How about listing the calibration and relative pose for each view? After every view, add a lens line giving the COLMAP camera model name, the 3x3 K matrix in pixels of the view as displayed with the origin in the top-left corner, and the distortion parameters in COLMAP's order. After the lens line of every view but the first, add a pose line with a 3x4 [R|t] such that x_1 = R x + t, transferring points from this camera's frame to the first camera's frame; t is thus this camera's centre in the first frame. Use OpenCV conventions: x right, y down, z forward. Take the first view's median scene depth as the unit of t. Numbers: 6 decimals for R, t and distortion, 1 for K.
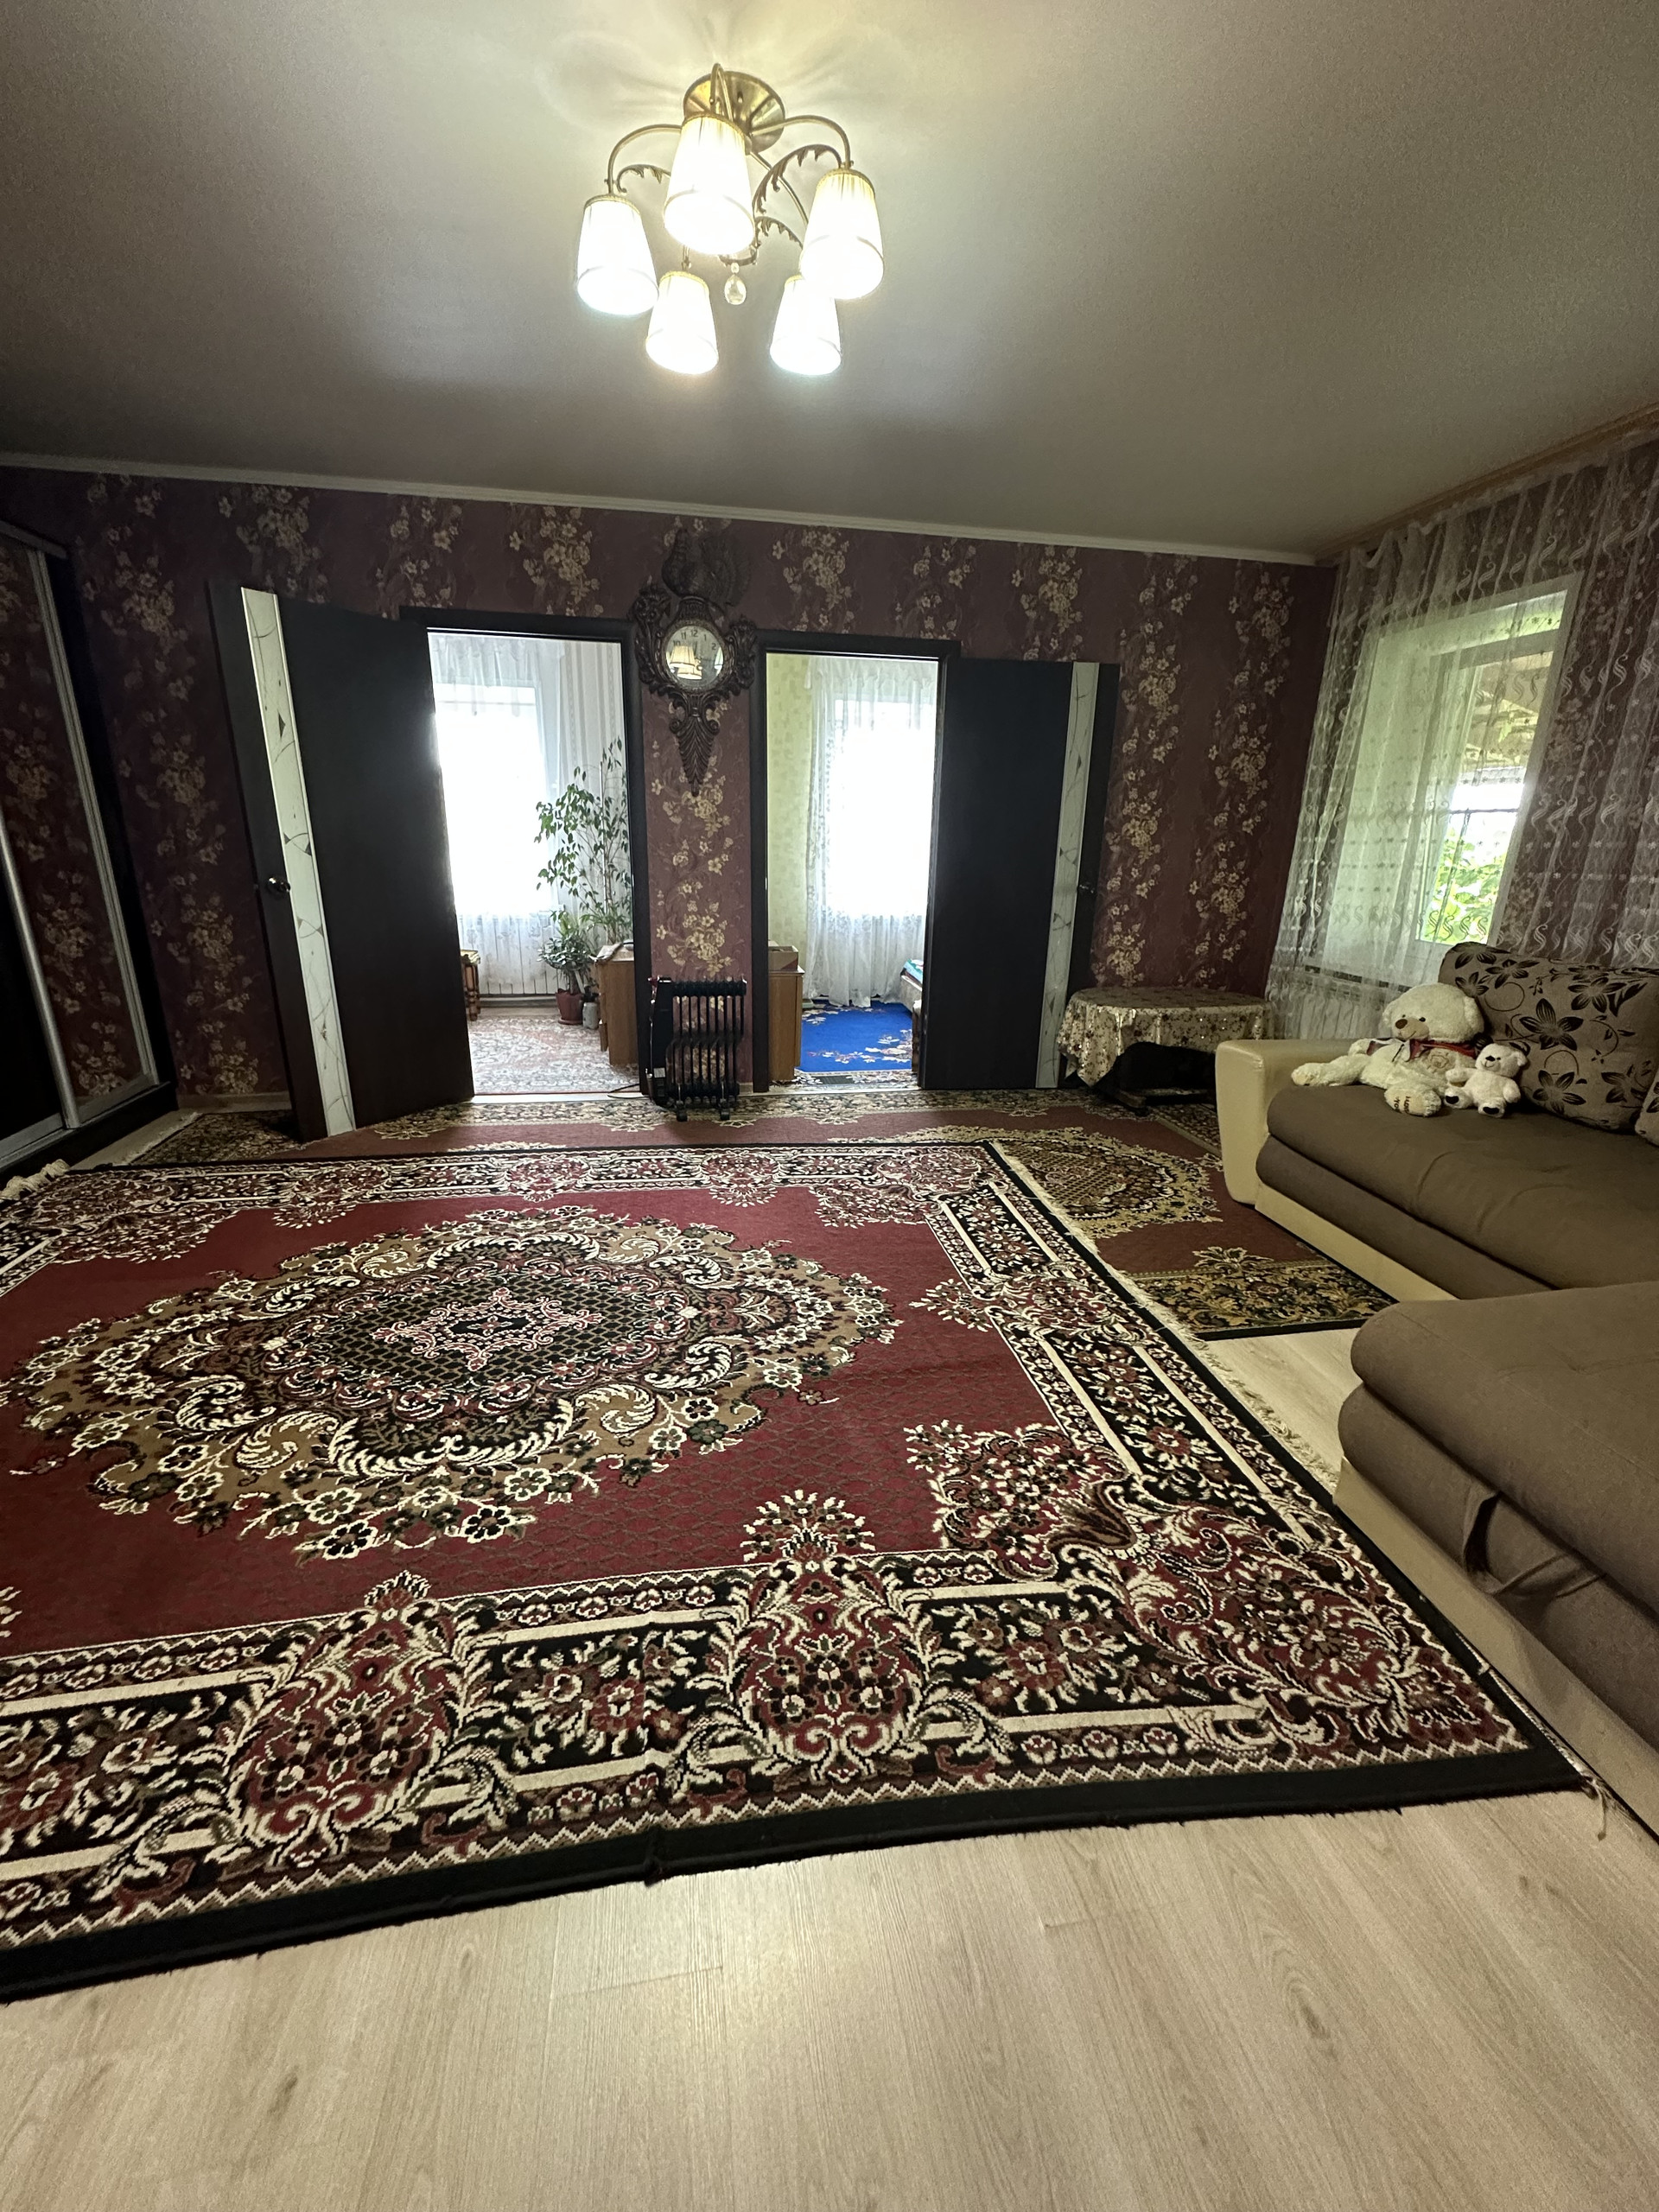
lens RADIAL K [[877.0, 0, 829.2], [0, 877.0, 1100.7], [0, 0, 1]] dist [-0.001666, 0.000553]
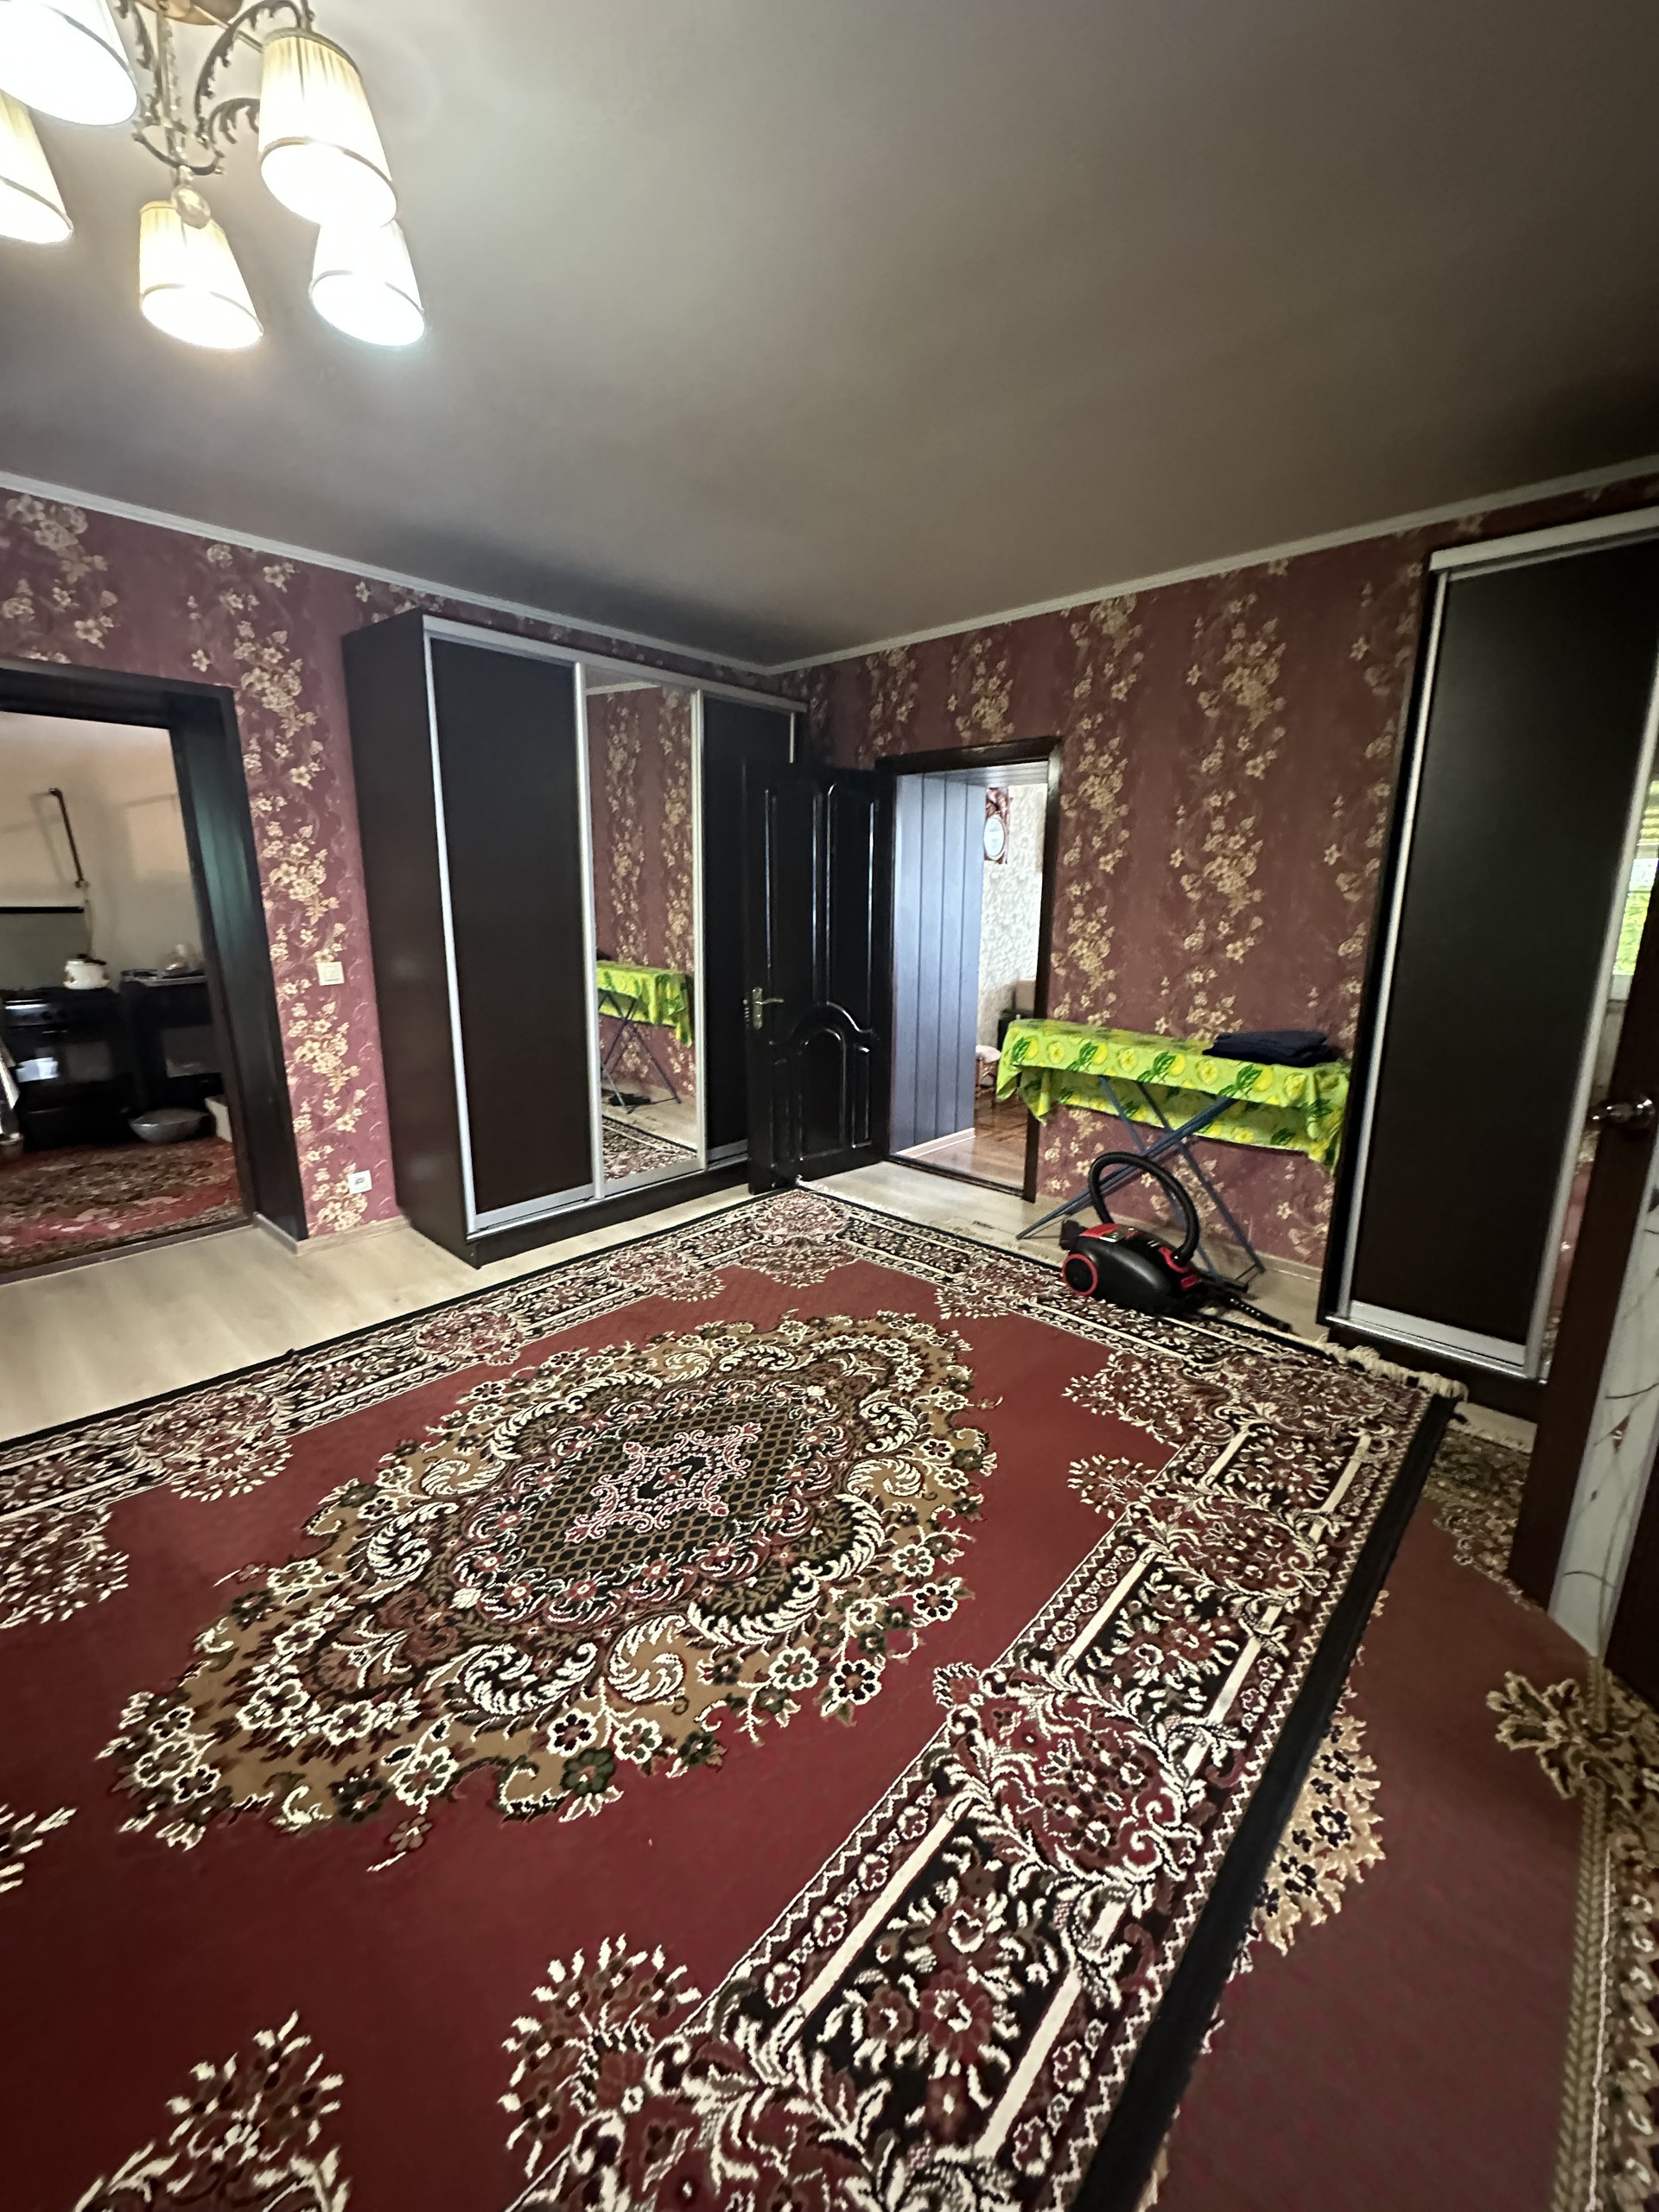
lens RADIAL K [[877.0, 0, 829.2], [0, 877.0, 1100.7], [0, 0, 1]] dist [-0.001666, 0.000553]
pose [[-0.794879, 0.117027, -0.595376, -0.011437], [-0.199626, 0.876162, 0.438737, -0.522008], [0.572990, 0.467595, -0.673081, 1.498440]]
